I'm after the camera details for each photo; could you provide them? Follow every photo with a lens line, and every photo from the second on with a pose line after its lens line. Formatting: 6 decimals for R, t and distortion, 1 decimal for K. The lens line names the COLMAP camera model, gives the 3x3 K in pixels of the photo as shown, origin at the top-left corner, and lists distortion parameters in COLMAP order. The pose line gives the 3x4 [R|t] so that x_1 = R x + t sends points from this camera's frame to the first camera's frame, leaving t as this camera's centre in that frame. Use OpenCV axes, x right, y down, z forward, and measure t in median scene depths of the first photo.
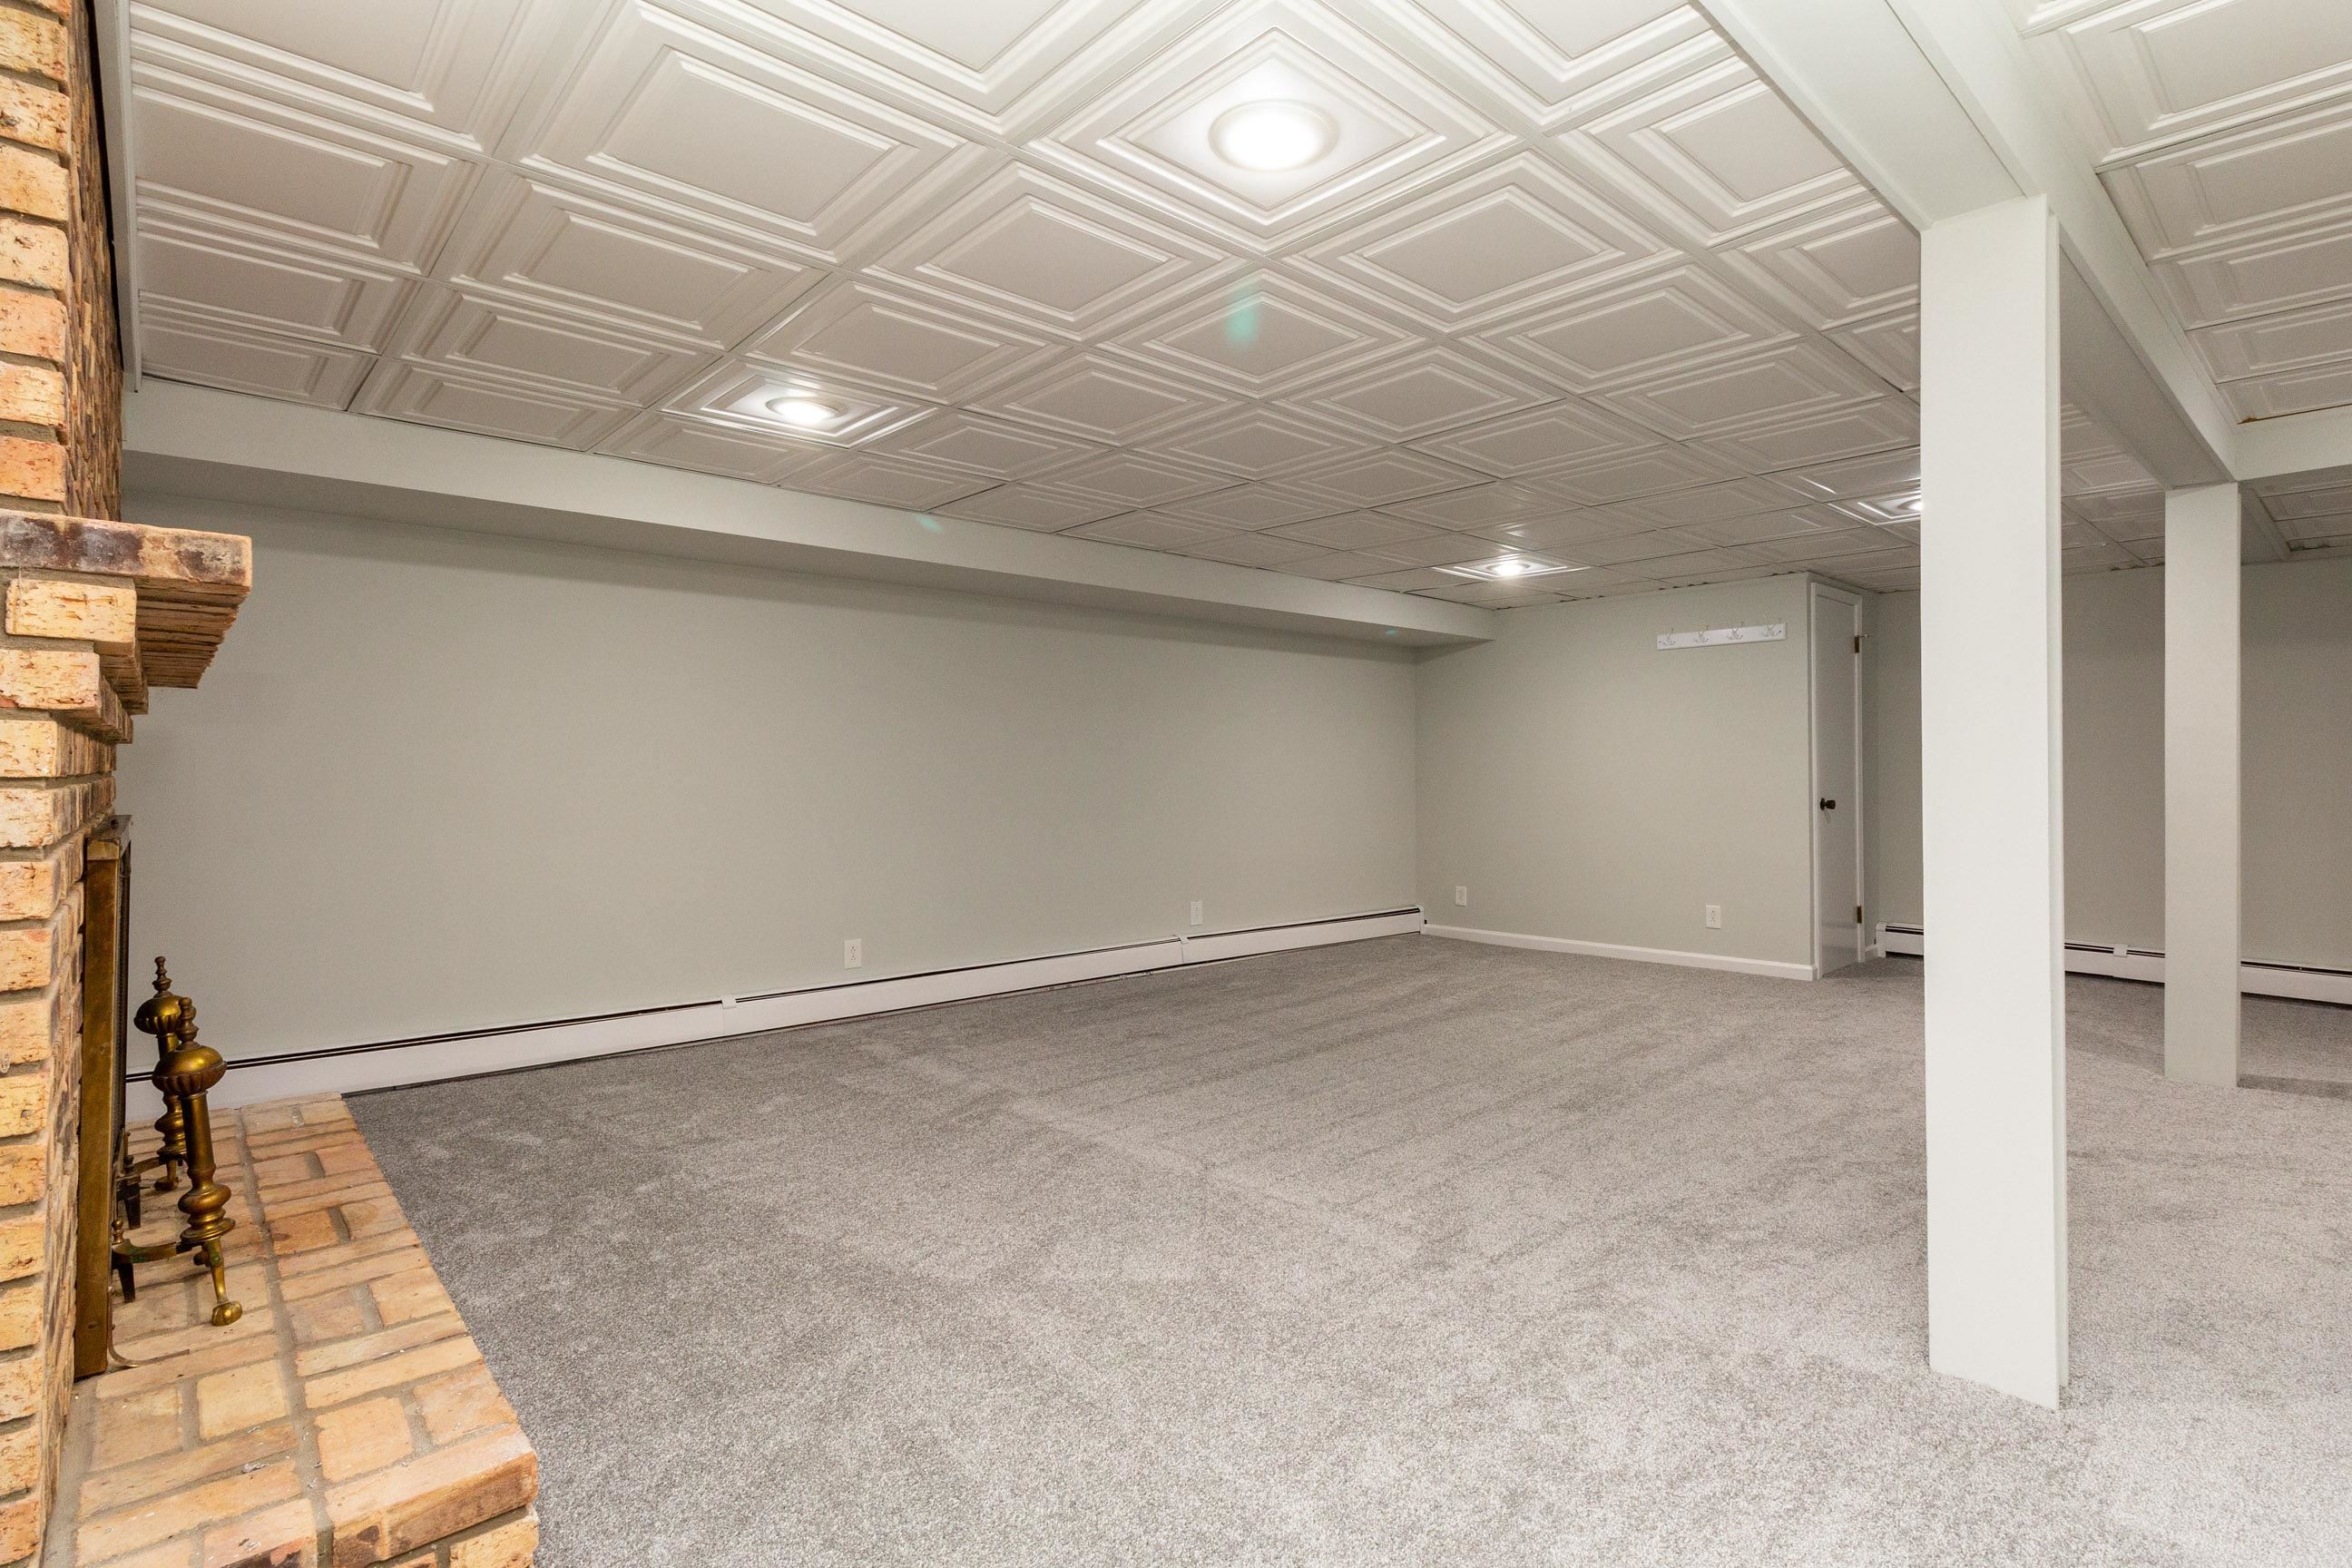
lens RADIAL K [[1123.2, 0, 1176.0], [0, 1123.2, 784.0], [0, 0, 1]] dist [0.013828, 0.000181]
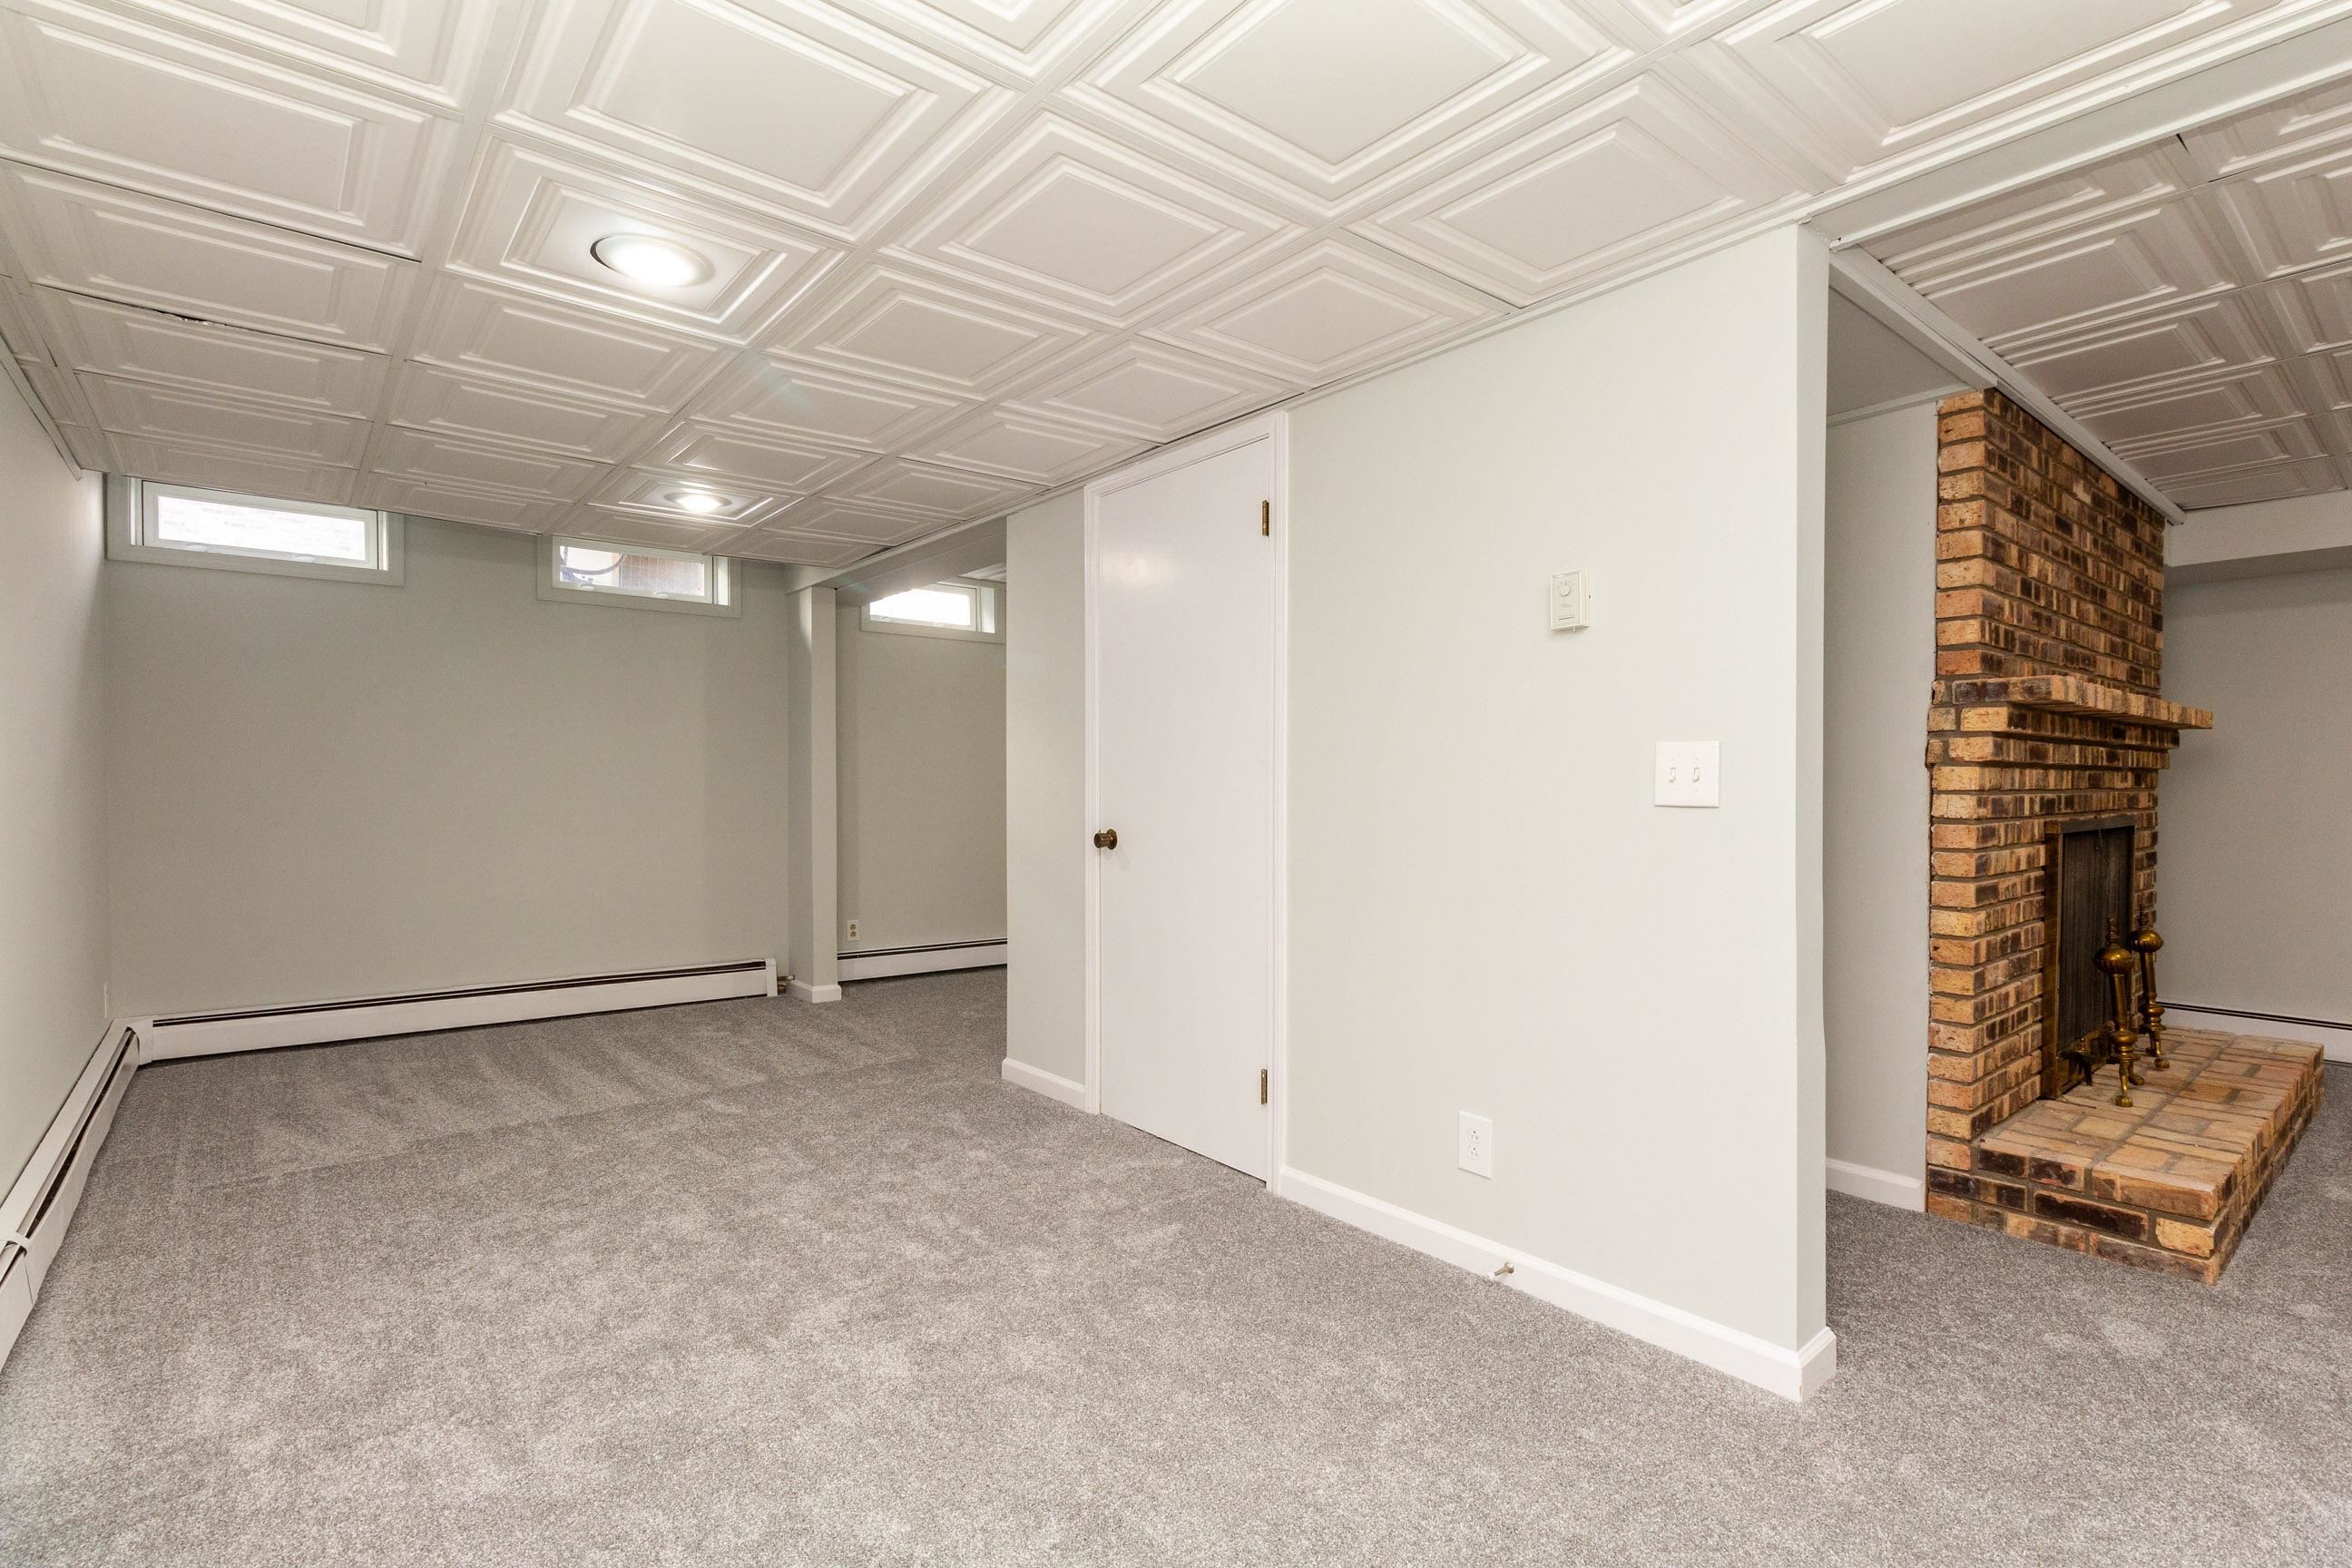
lens RADIAL K [[1097.0, 0, 1165.1], [0, 1097.0, 769.4], [0, 0, 1]] dist [-0.011232, -0.000716]
pose [[-0.042616, -0.011779, -0.999022, 1.270299], [-0.002875, 0.999928, -0.011667, -0.017715], [0.999087, 0.002375, -0.042647, -0.553142]]
